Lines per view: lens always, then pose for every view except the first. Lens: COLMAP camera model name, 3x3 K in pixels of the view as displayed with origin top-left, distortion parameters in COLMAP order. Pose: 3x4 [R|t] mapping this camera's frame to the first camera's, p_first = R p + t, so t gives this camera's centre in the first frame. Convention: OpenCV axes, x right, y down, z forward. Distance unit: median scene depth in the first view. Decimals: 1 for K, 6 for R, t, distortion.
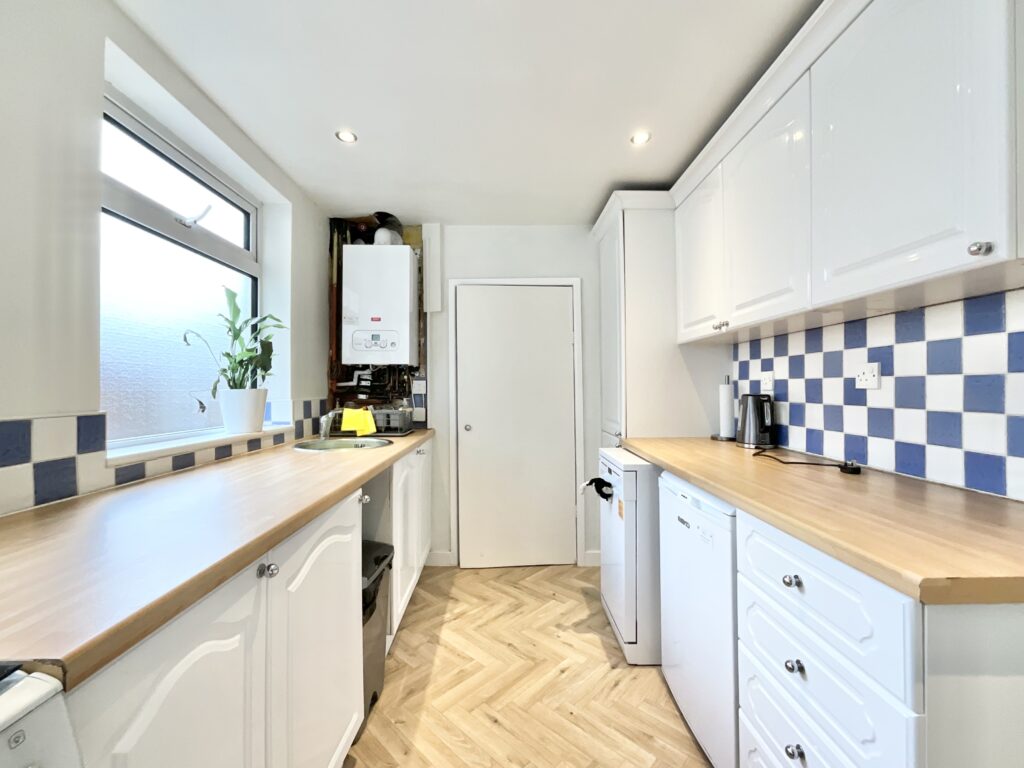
lens RADIAL K [[424.4, 0, 512.0], [0, 424.4, 384.0], [0, 0, 1]] dist [-0.001430, 0.000340]
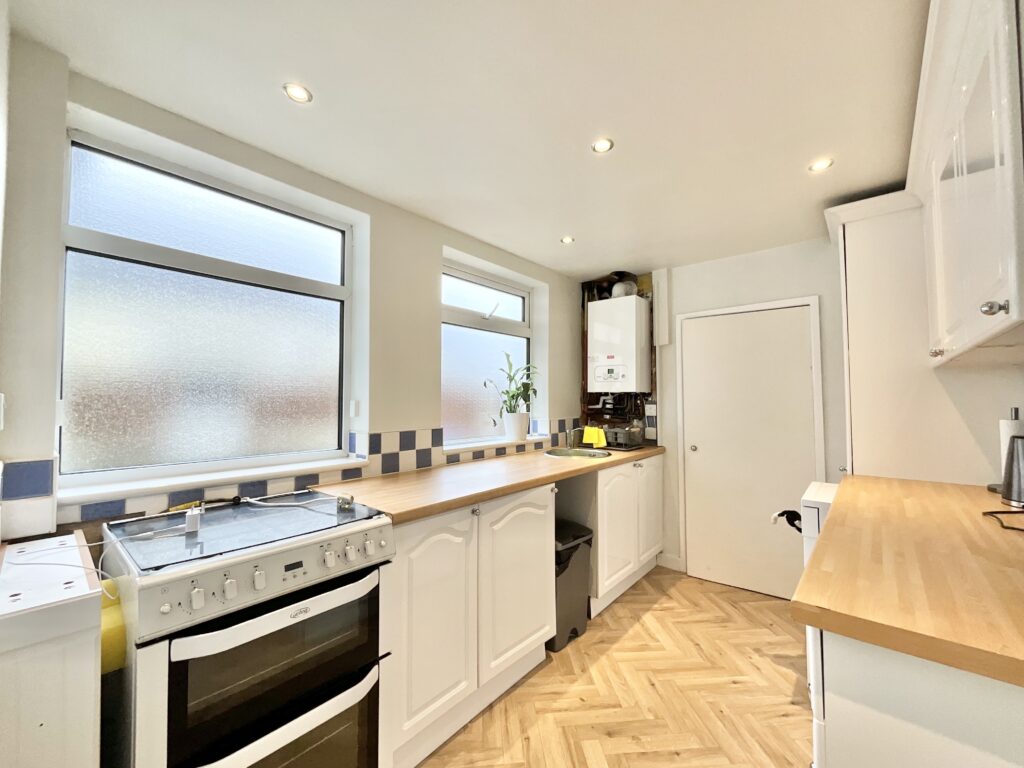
lens RADIAL K [[411.5, 0, 512.0], [0, 411.5, 384.0], [0, 0, 1]] dist [0.001583, 0.000428]
pose [[0.747557, -0.020924, -0.663868, 0.330542], [0.004560, 0.999642, -0.026372, -0.047607], [0.664182, 0.016687, 0.747385, -0.143785]]
